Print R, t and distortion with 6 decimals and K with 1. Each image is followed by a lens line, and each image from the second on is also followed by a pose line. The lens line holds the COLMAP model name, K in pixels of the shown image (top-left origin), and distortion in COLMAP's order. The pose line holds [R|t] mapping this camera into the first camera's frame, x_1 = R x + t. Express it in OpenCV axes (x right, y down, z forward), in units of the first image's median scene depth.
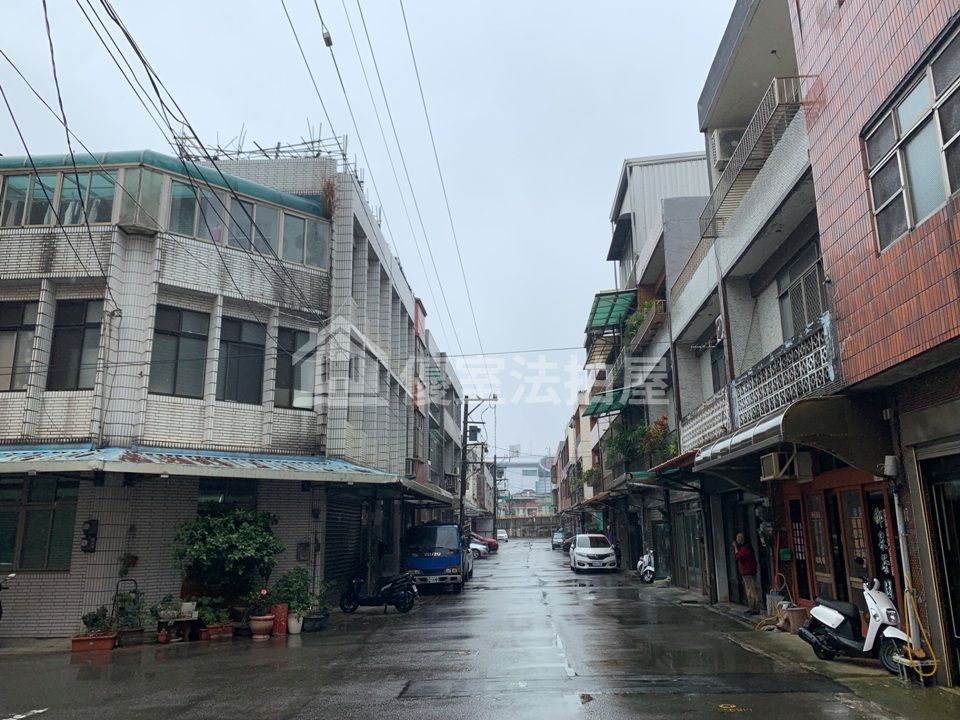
lens RADIAL K [[732.7, 0, 480.0], [0, 732.7, 360.0], [0, 0, 1]] dist [-0.007925, -0.007437]
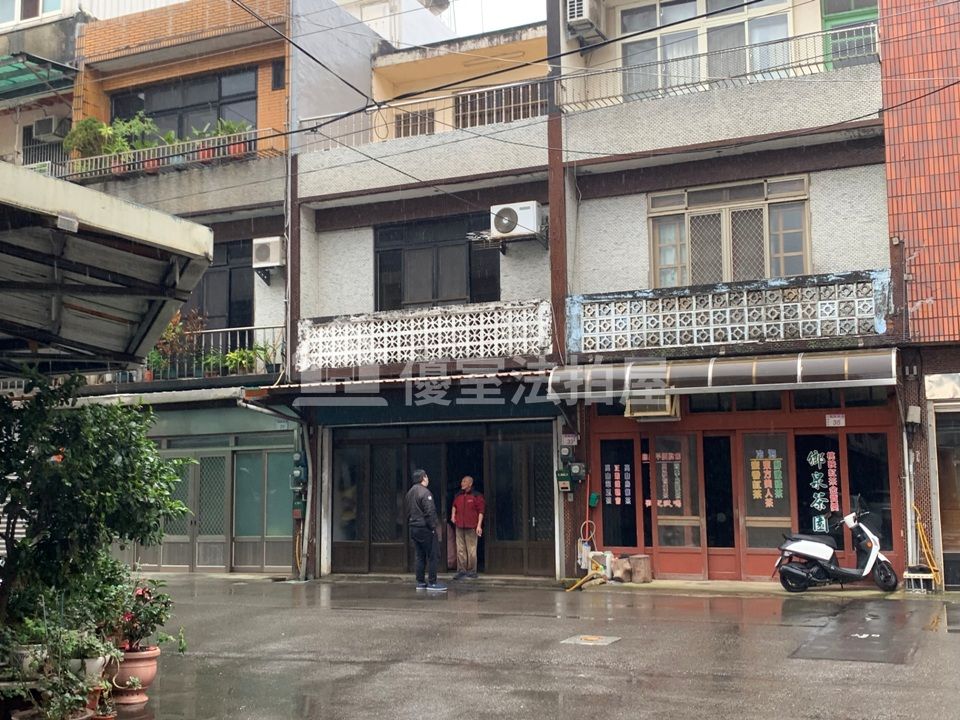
lens RADIAL K [[1120.2, 0, 495.1], [0, 1120.2, 357.6], [0, 0, 1]] dist [0.162511, -0.453591]
pose [[0.356275, 0.116053, 0.927146, -0.992770], [-0.207316, 0.977343, -0.042671, 0.197856], [-0.911092, -0.177009, 0.372262, 0.692589]]
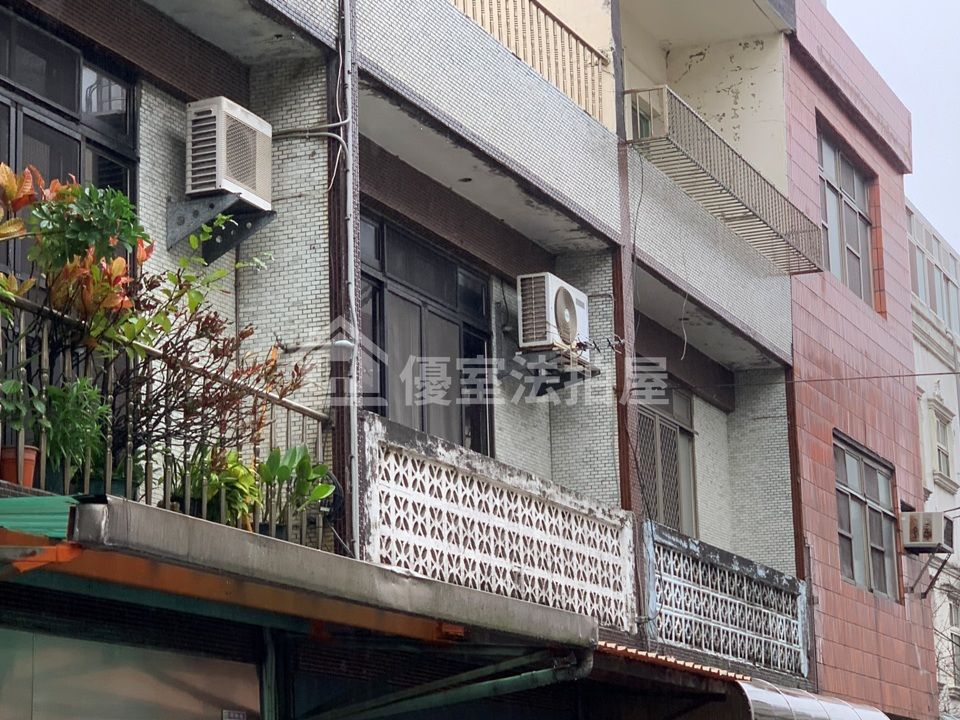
lens RADIAL K [[2425.1, 0, 480.0], [0, 2425.1, 360.0], [0, 0, 1]] dist [-0.362434, 5.992378]
pose [[-0.947187, 0.102856, 0.303739, 0.023124], [-0.036155, 0.906876, -0.419844, 0.592982], [-0.318637, -0.408653, -0.855262, 2.557818]]
